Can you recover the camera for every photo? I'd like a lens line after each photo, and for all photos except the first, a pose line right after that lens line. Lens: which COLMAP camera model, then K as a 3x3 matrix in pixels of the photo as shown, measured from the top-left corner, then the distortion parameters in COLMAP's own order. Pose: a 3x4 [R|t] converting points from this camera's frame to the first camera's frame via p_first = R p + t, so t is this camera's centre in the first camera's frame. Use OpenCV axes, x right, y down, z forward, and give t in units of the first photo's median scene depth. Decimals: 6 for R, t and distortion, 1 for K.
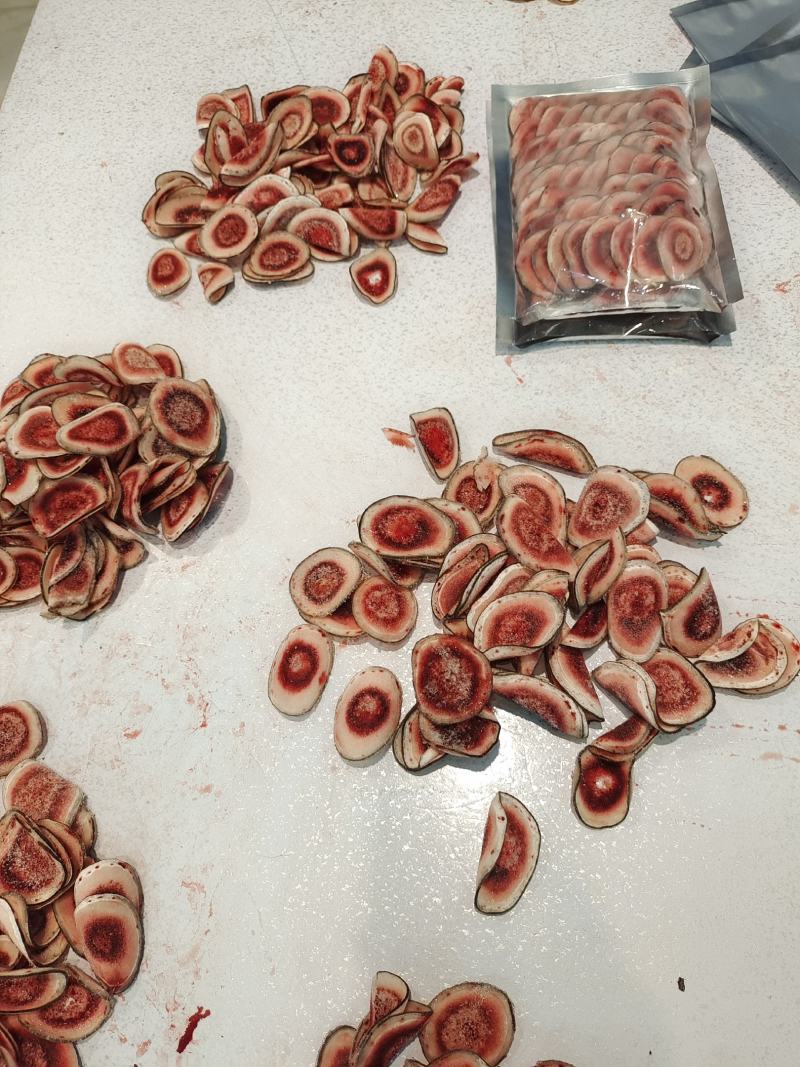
lens RADIAL K [[810.9, 0, 400.0], [0, 810.9, 533.5], [0, 0, 1]] dist [0.085926, -0.138384]
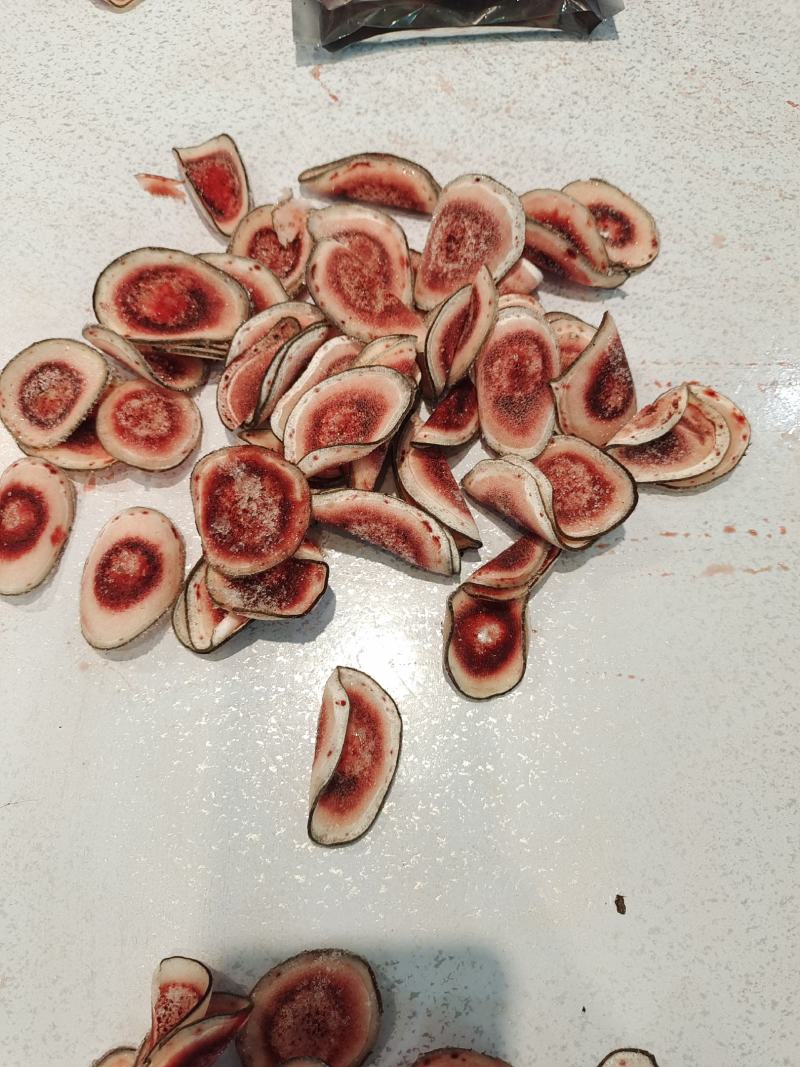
lens RADIAL K [[810.9, 0, 400.0], [0, 810.9, 533.5], [0, 0, 1]] dist [0.085926, -0.138384]
pose [[0.986895, -0.100154, 0.126517, 0.092894], [0.088448, 0.991541, 0.094988, 0.141076], [-0.134961, -0.082553, 0.987406, 0.326373]]
